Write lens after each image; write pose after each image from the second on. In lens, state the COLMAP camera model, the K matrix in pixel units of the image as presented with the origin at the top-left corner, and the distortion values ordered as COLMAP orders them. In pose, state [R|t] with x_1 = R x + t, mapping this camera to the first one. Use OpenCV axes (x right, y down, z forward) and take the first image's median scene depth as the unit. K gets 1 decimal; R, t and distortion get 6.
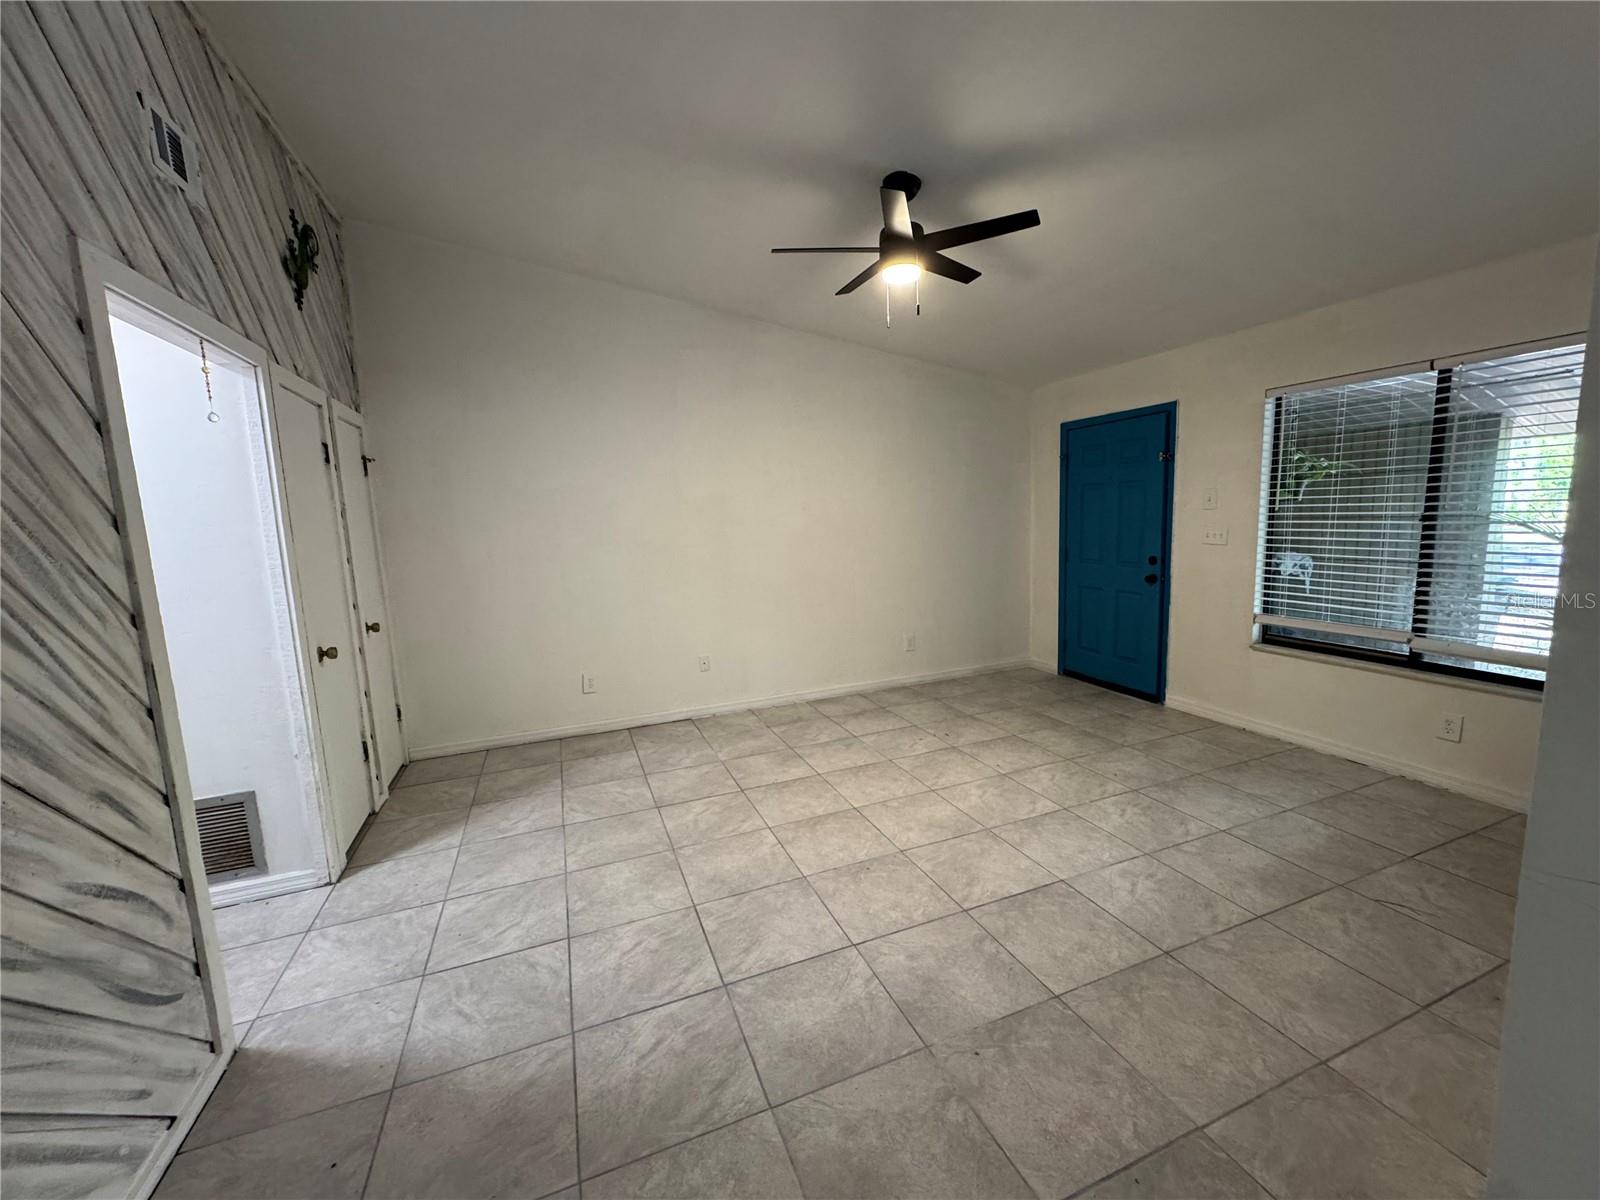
lens RADIAL K [[631.4, 0, 796.2], [0, 631.4, 600.1], [0, 0, 1]] dist [-0.001947, 0.000324]
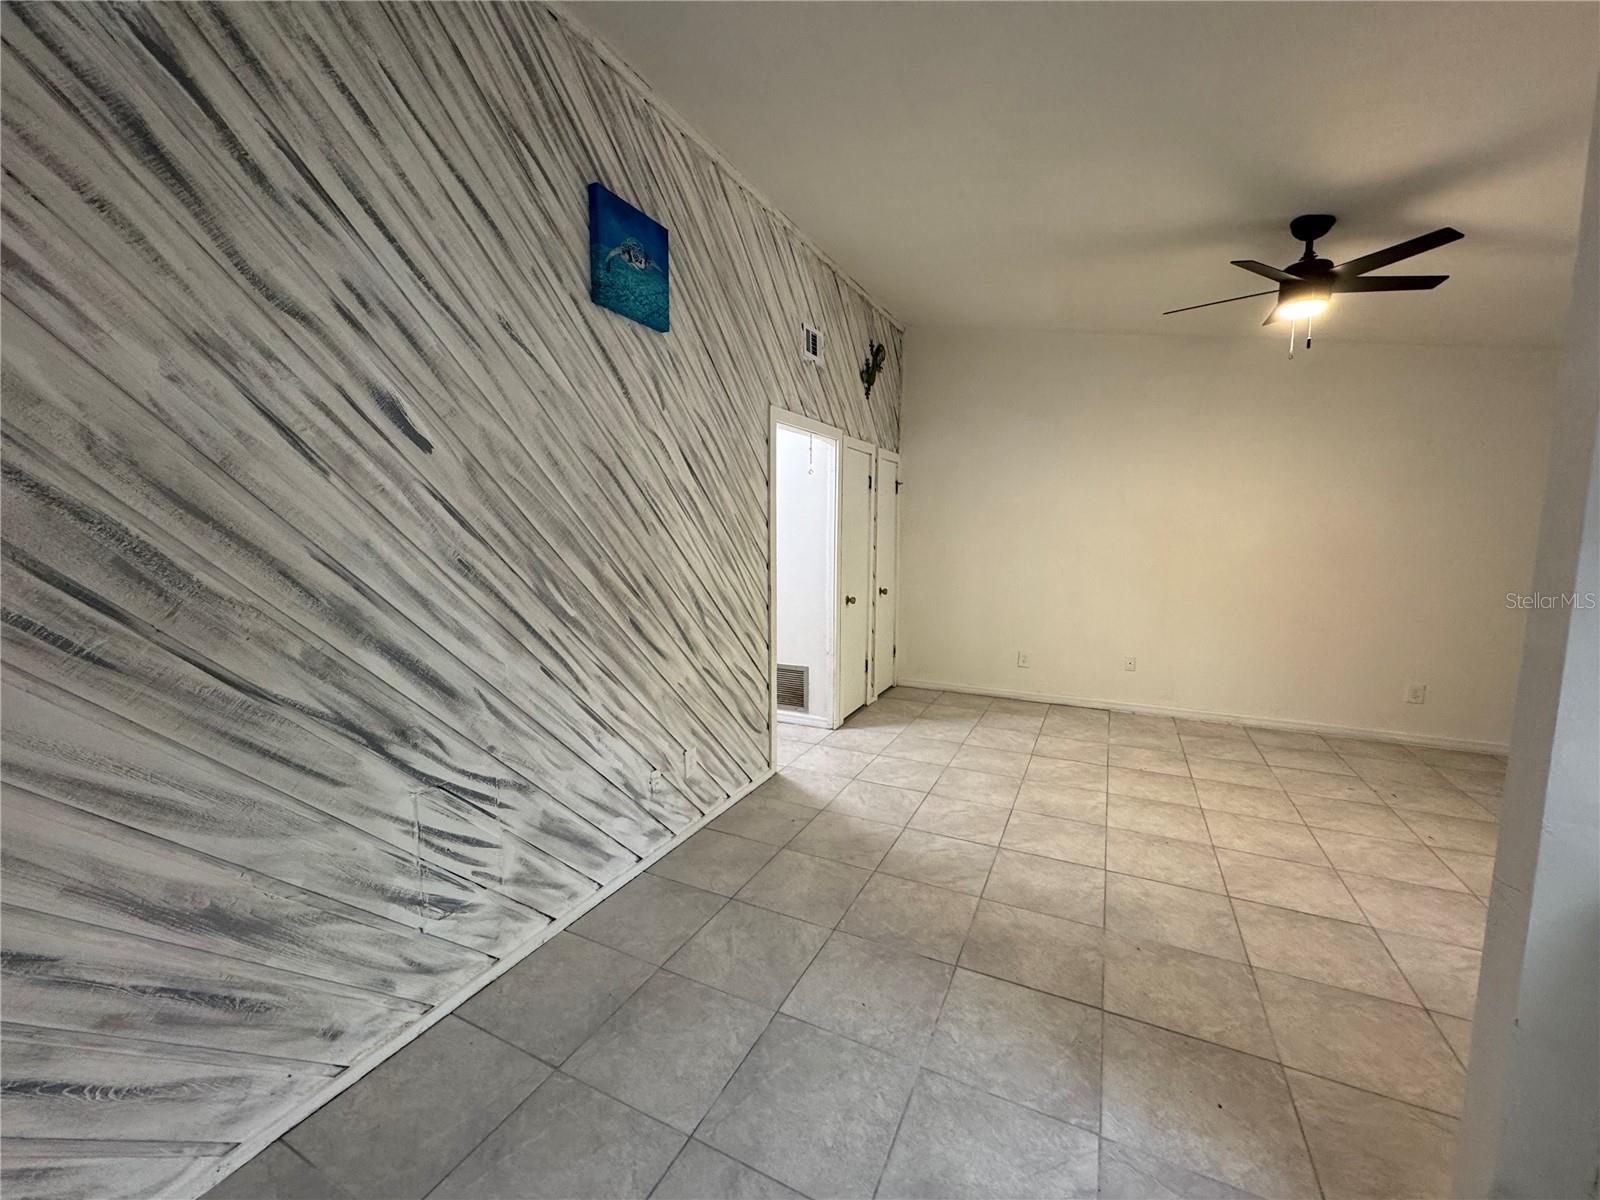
lens RADIAL K [[631.4, 0, 797.8], [0, 631.4, 599.8], [0, 0, 1]] dist [-0.001947, 0.000324]
pose [[0.674196, 0.125150, -0.727872, 0.475930], [-0.126949, 0.990507, 0.052720, 0.011843], [0.727560, 0.056859, 0.683683, -0.325928]]
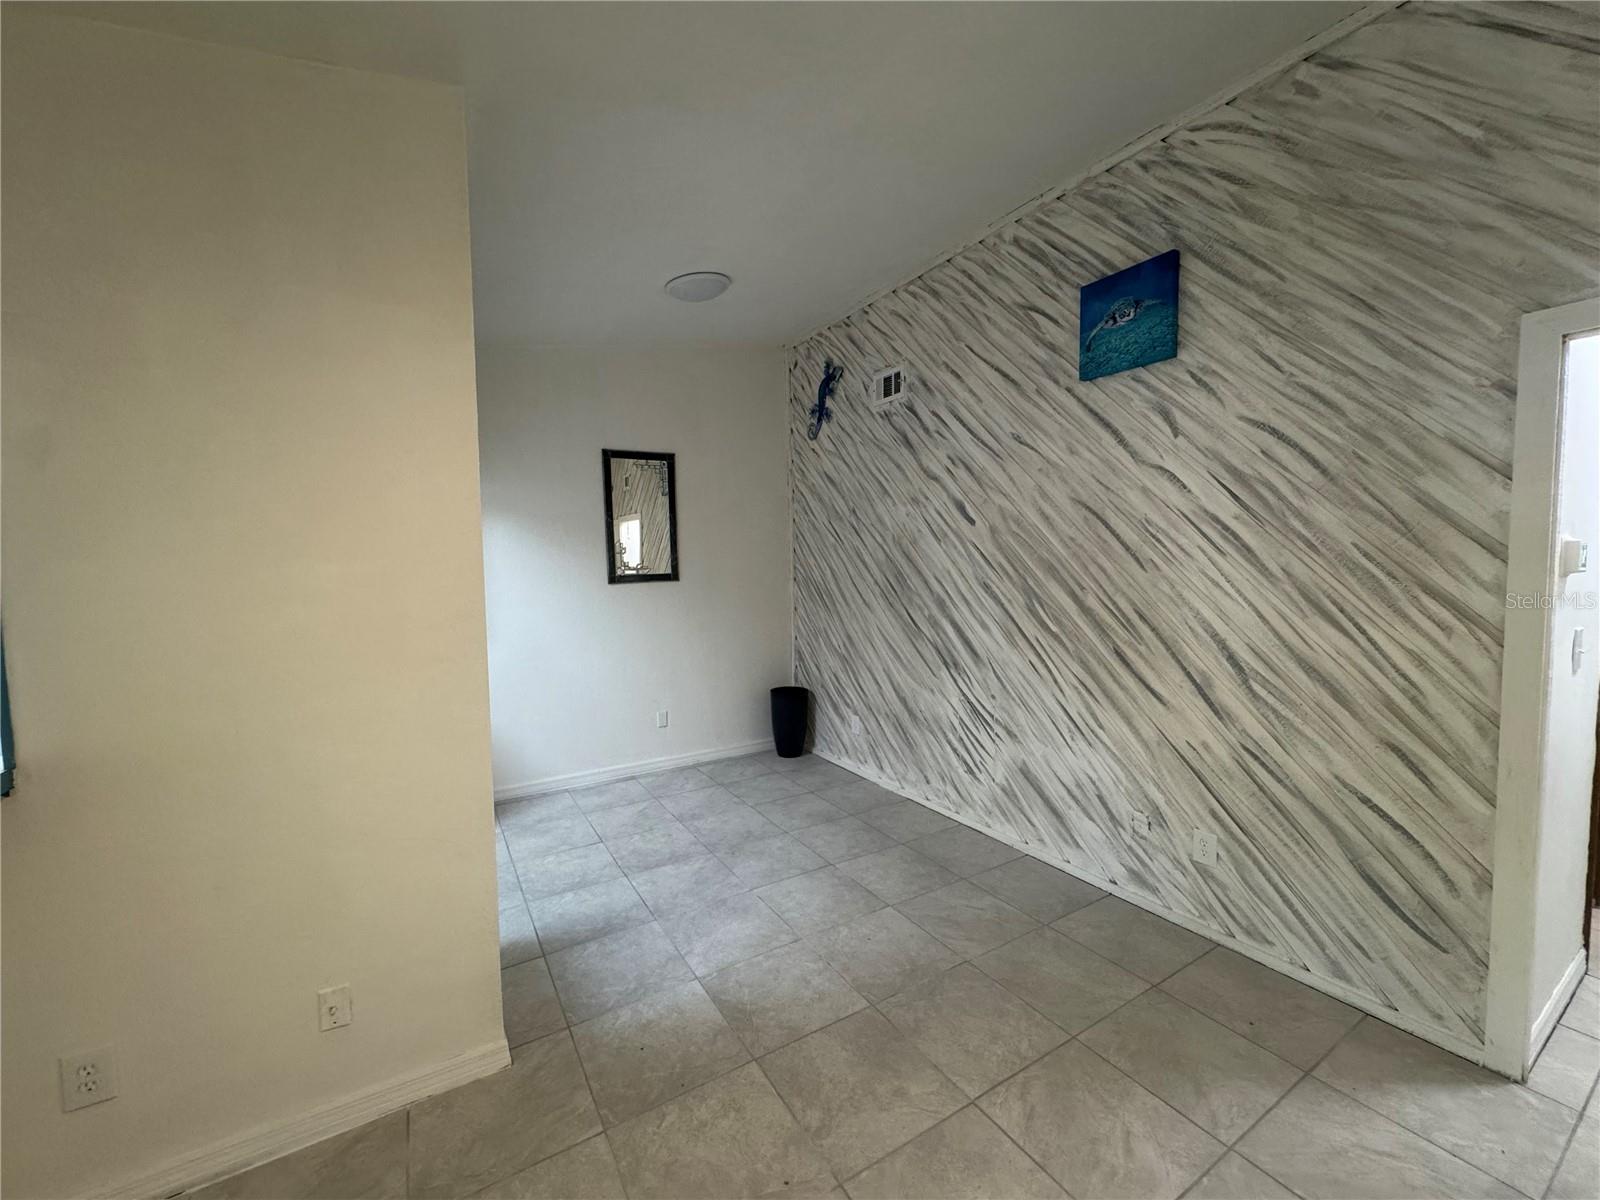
lens RADIAL K [[631.4, 0, 801.4], [0, 631.4, 600.7], [0, 0, 1]] dist [-0.001947, 0.000324]
pose [[-0.981796, 0.063579, -0.178979, 0.264461], [0.026940, 0.979398, 0.200134, -0.198223], [0.188016, 0.191670, -0.963282, 1.211520]]
